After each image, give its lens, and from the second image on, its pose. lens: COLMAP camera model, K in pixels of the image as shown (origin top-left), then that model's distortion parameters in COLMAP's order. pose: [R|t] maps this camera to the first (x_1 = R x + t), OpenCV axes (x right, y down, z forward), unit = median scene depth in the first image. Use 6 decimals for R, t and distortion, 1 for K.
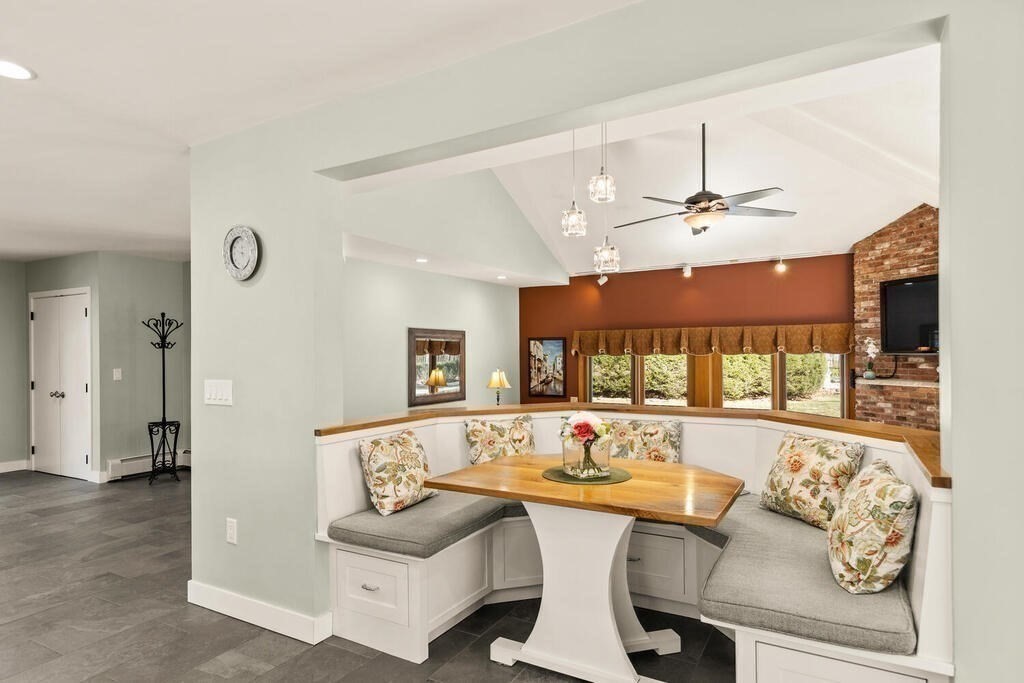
lens RADIAL K [[571.7, 0, 510.8], [0, 571.7, 345.8], [0, 0, 1]] dist [0.015142, -0.001957]
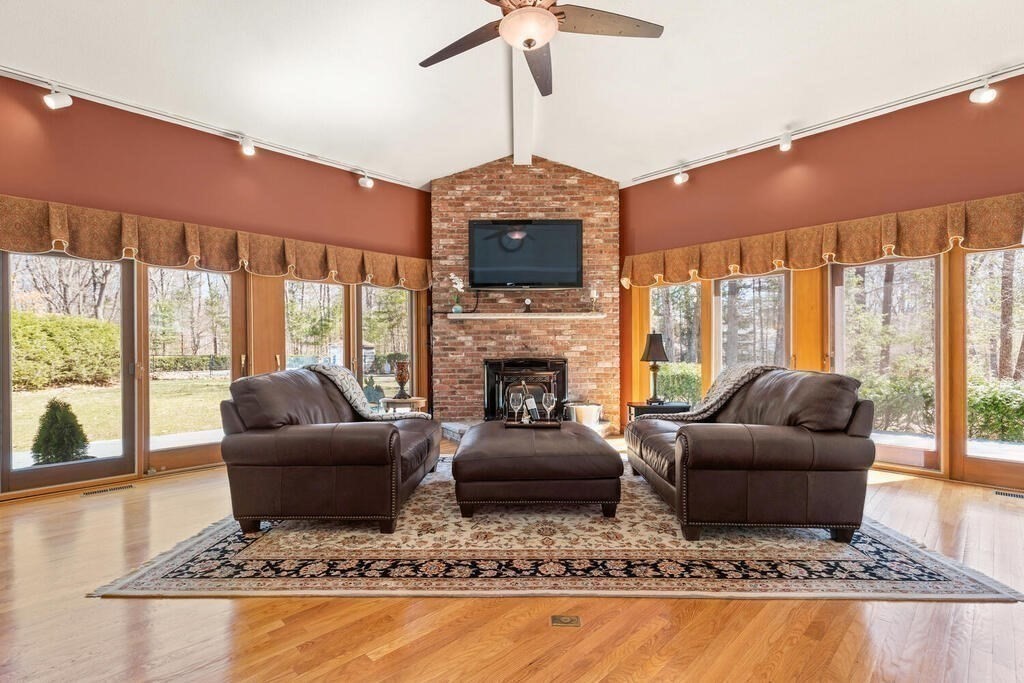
lens RADIAL K [[467.7, 0, 511.3], [0, 467.7, 358.2], [0, 0, 1]] dist [0.000409, -0.000972]
pose [[0.273232, -0.008553, 0.961910, -0.151681], [-0.011219, 0.999864, 0.012078, 0.122839], [-0.961883, -0.014092, 0.273099, 0.655444]]
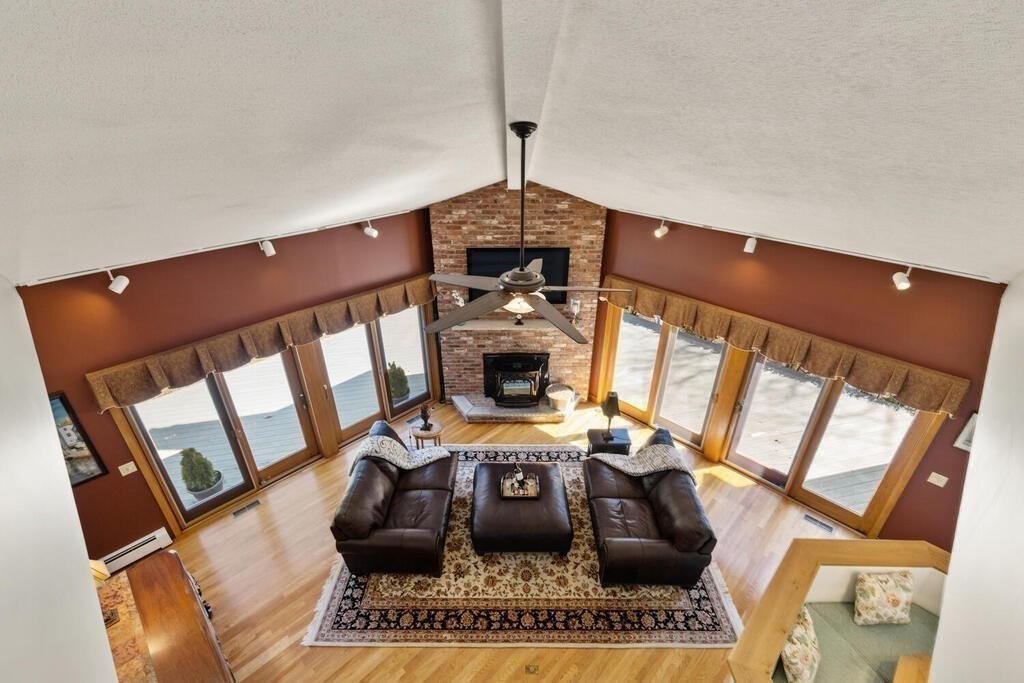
lens RADIAL K [[467.7, 0, 510.1], [0, 467.7, 346.0], [0, 0, 1]] dist [0.000409, -0.000972]
pose [[0.259396, -0.466632, 0.845558, -0.207227], [-0.016046, 0.873323, 0.486877, -0.376965], [-0.965638, -0.139862, 0.219049, 0.649998]]
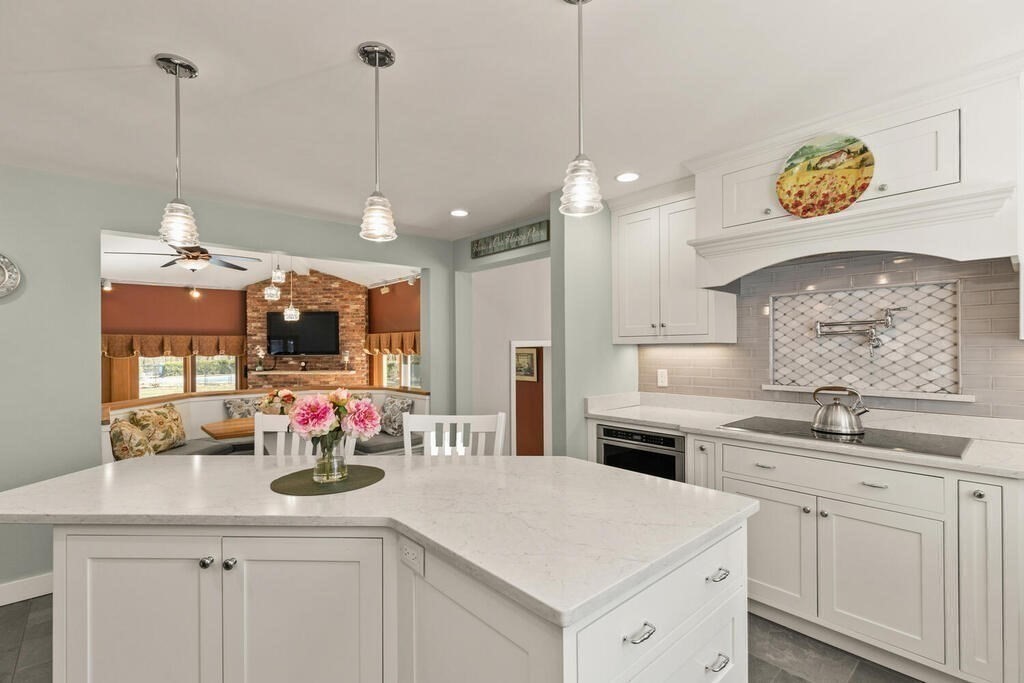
lens RADIAL K [[467.7, 0, 519.8], [0, 467.7, 352.0], [0, 0, 1]] dist [0.000409, -0.000972]
pose [[0.302942, -0.002999, 0.953004, -0.396127], [-0.008751, 0.999944, 0.005929, -0.010374], [-0.952969, -0.010136, 0.302899, -0.093028]]
